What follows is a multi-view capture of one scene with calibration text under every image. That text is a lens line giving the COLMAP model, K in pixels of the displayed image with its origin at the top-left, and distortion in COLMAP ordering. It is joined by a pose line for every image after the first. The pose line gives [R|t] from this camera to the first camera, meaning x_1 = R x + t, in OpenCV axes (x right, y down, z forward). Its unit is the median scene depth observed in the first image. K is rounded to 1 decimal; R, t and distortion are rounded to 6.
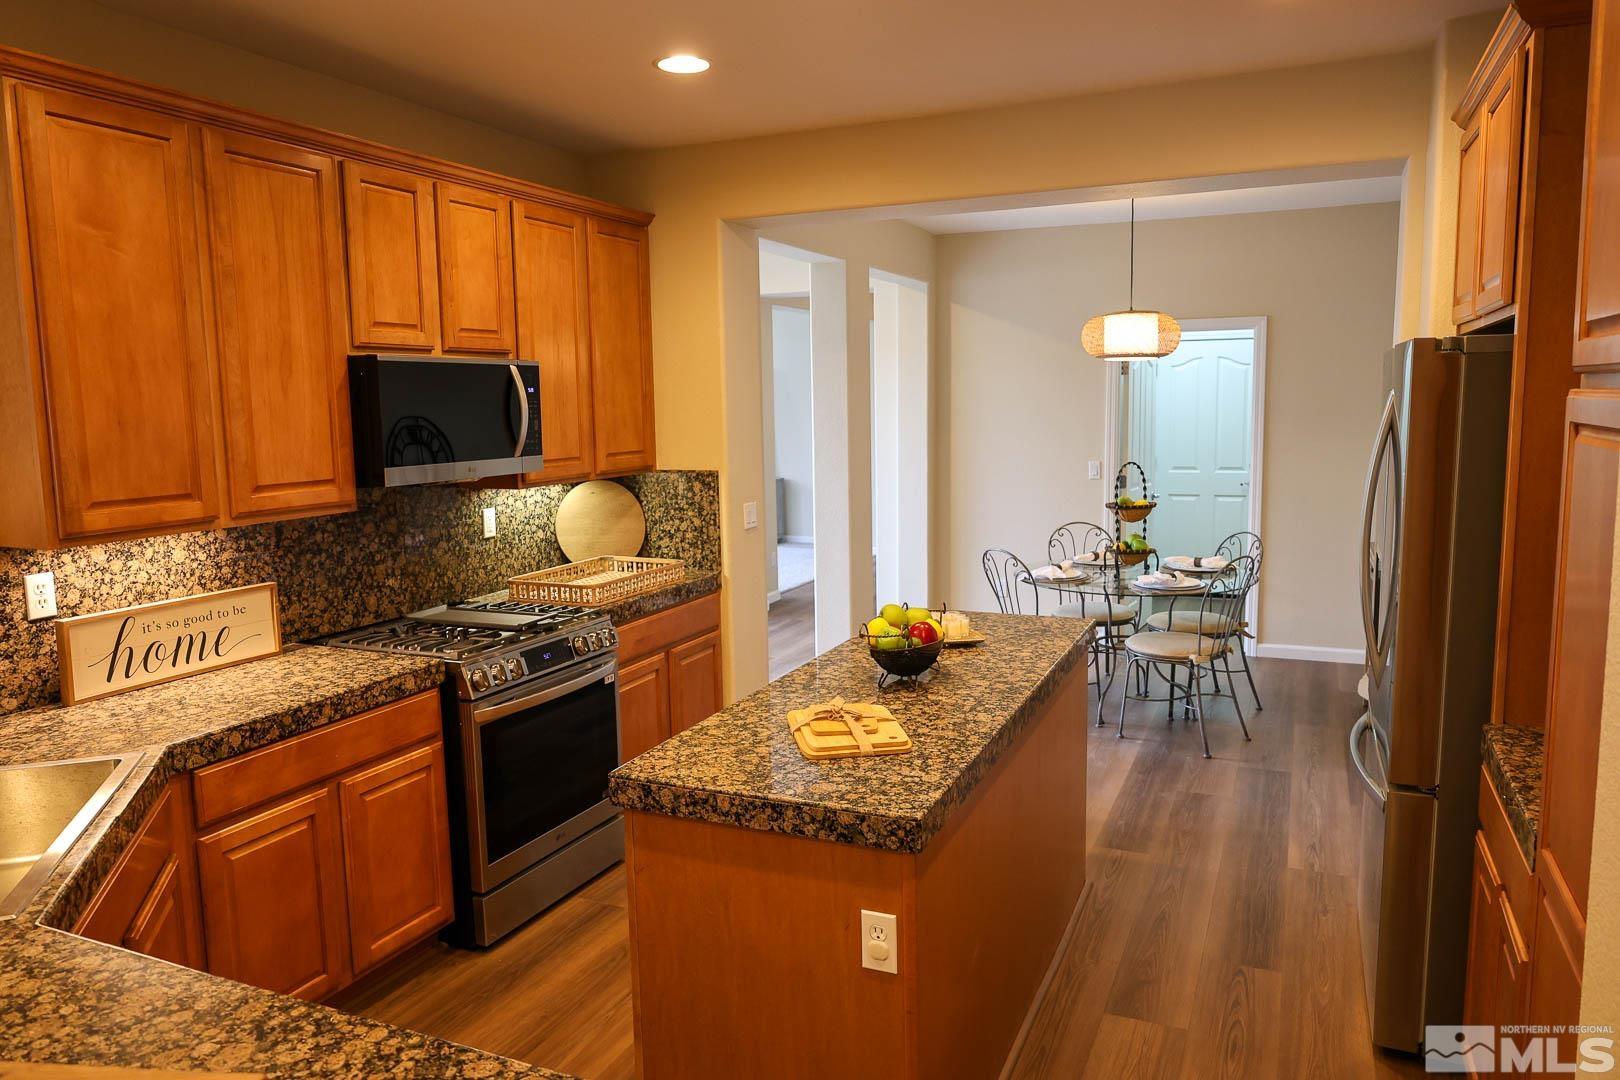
lens RADIAL K [[1149.5, 0, 822.9], [0, 1149.5, 550.2], [0, 0, 1]] dist [-0.021940, 0.026432]
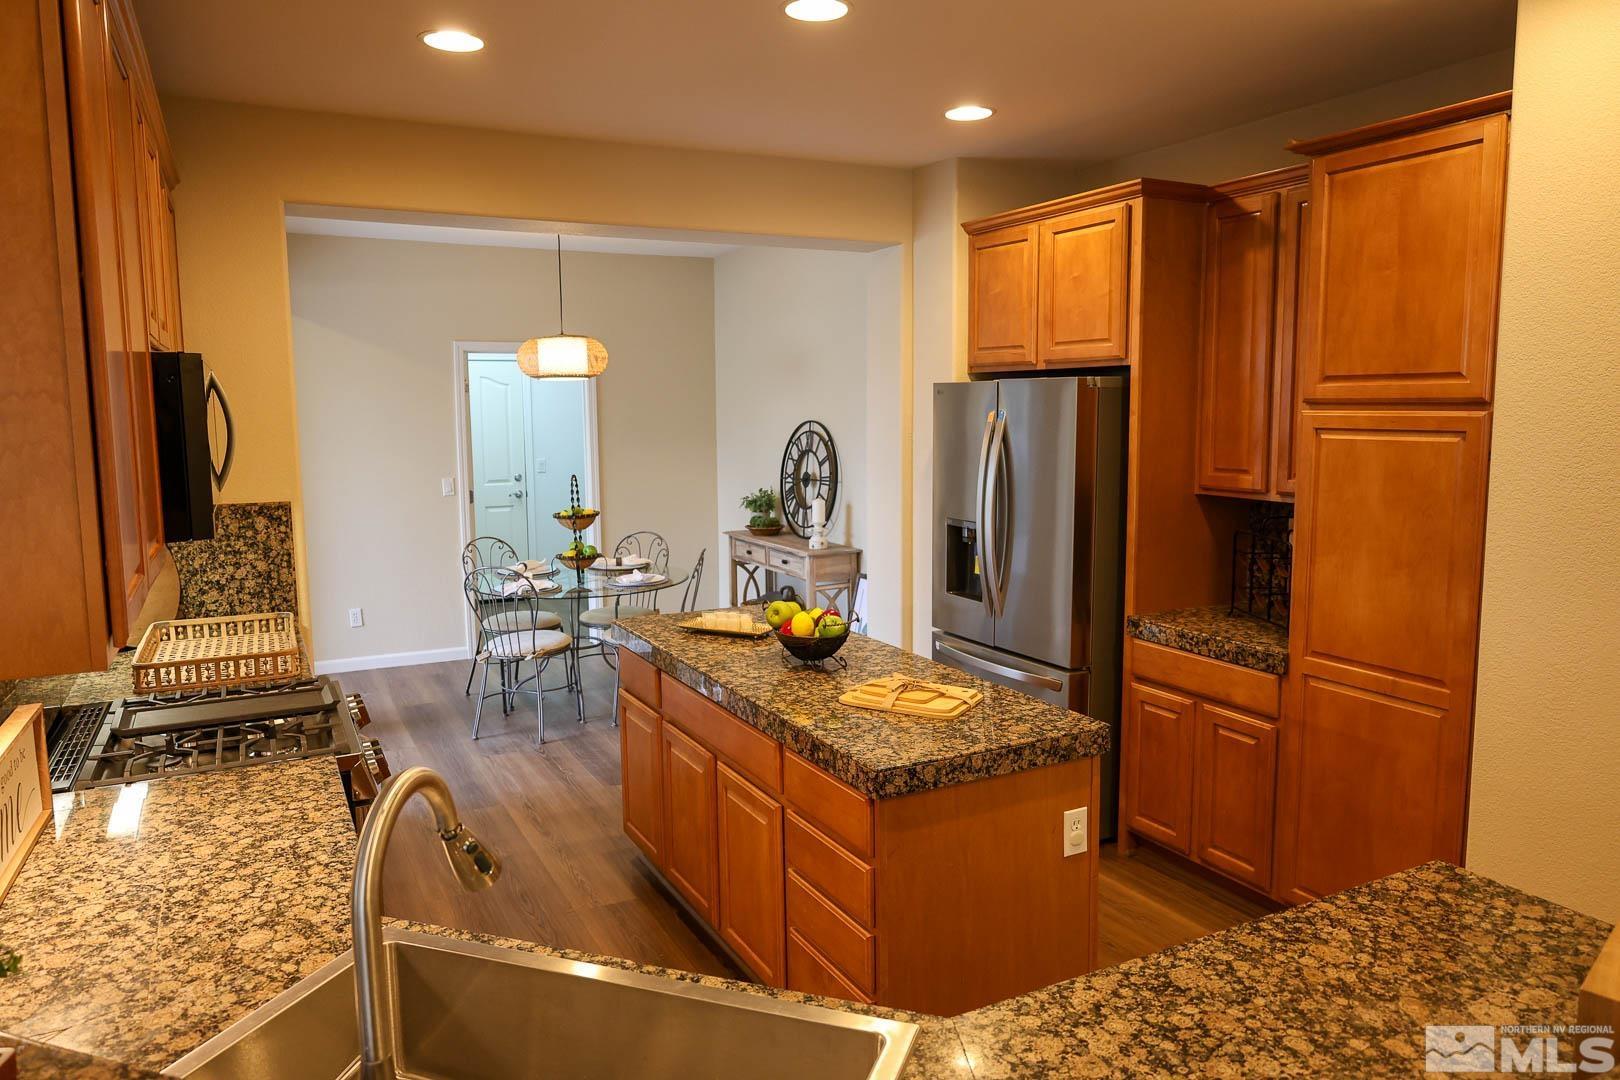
lens RADIAL K [[1149.5, 0, 820.1], [0, 1149.5, 531.9], [0, 0, 1]] dist [-0.021940, 0.026432]
pose [[0.585142, -0.076378, 0.807326, -0.745998], [0.101773, 0.994600, 0.020331, -0.034954], [-0.804519, 0.070267, 0.589755, 0.287253]]
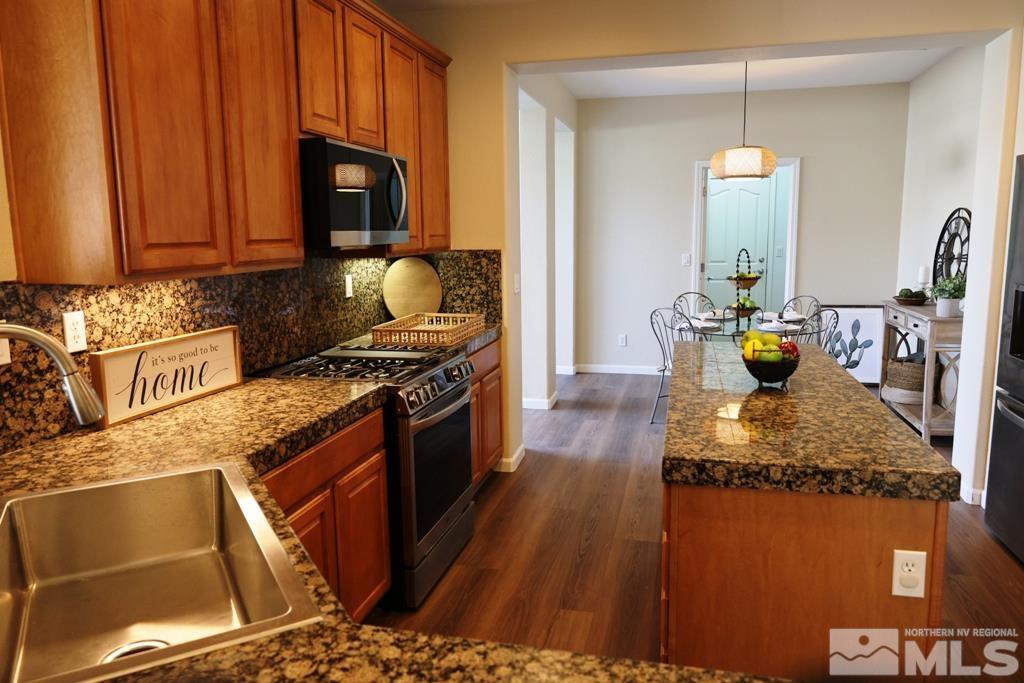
lens RADIAL K [[726.6, 0, 509.7], [0, 726.6, 350.7], [0, 0, 1]] dist [-0.021940, 0.026432]
pose [[0.980762, -0.023320, 0.193809, -0.351239], [0.018755, 0.999503, 0.025353, 0.041679], [-0.194304, -0.021230, 0.980712, 0.194433]]
